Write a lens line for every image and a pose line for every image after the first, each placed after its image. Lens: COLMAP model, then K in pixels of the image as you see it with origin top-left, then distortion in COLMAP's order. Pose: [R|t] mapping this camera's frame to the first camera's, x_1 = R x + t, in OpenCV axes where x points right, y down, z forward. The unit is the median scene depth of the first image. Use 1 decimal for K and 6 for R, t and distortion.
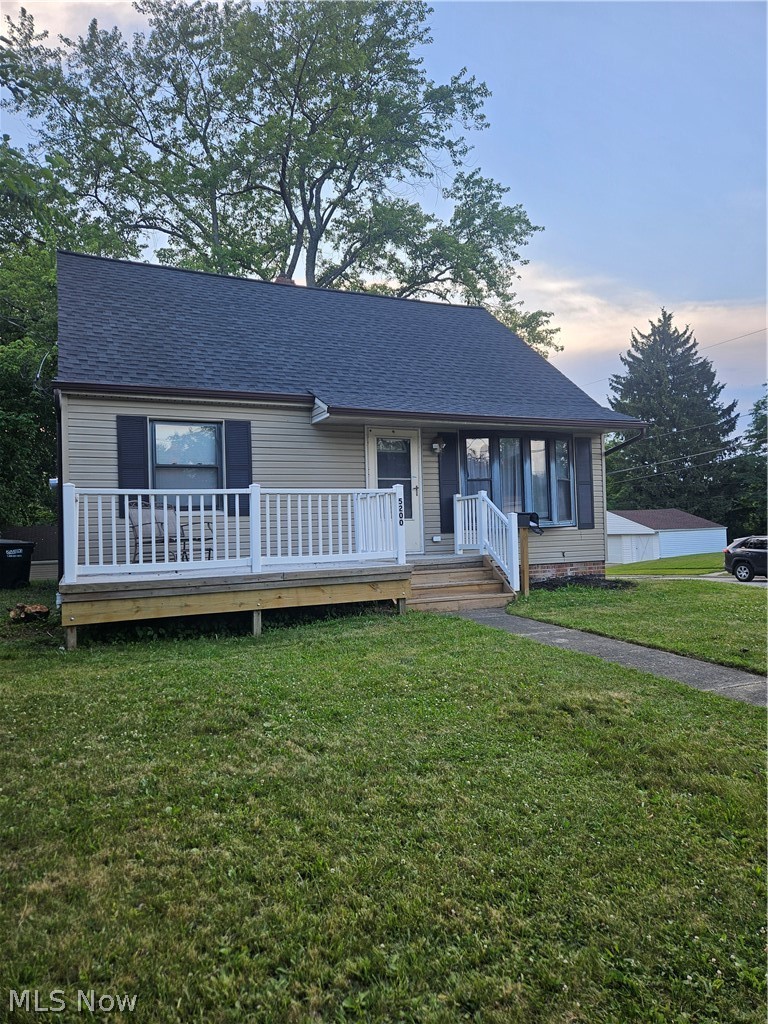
lens RADIAL K [[674.9, 0, 388.2], [0, 674.9, 518.0], [0, 0, 1]] dist [0.038328, -0.023676]
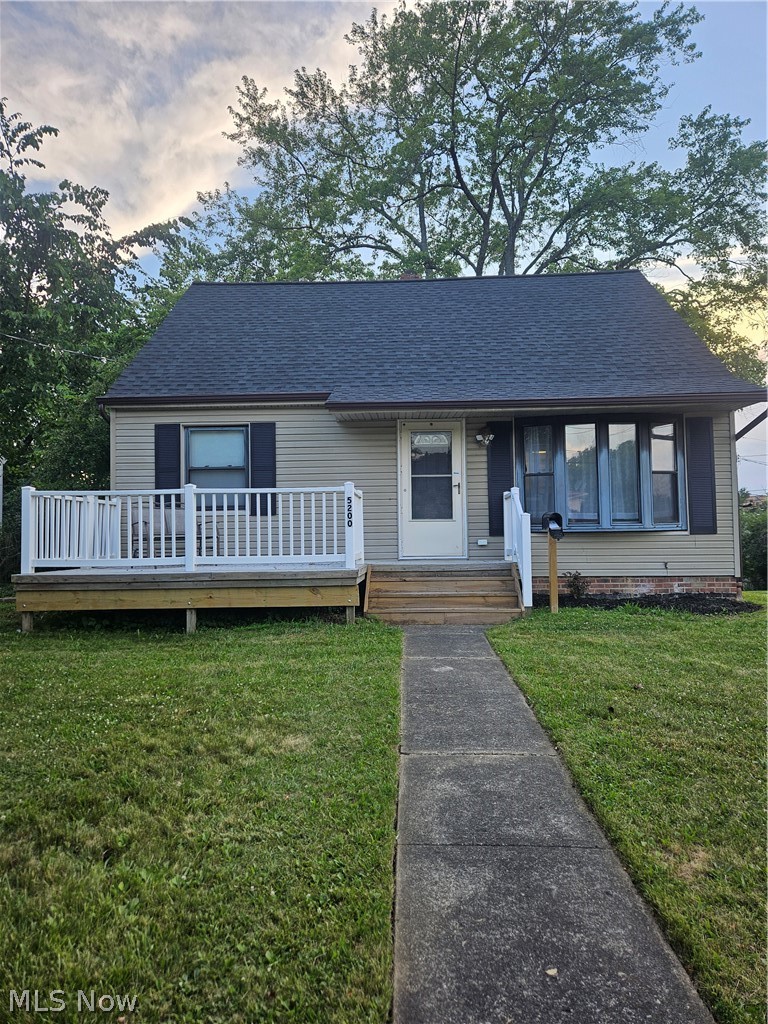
lens RADIAL K [[674.9, 0, 381.4], [0, 674.9, 503.6], [0, 0, 1]] dist [0.038328, -0.023676]
pose [[0.894039, -0.001219, -0.447987, 0.396004], [-0.005671, 0.999885, -0.014038, -0.007150], [0.447953, 0.015091, 0.893930, 0.162444]]
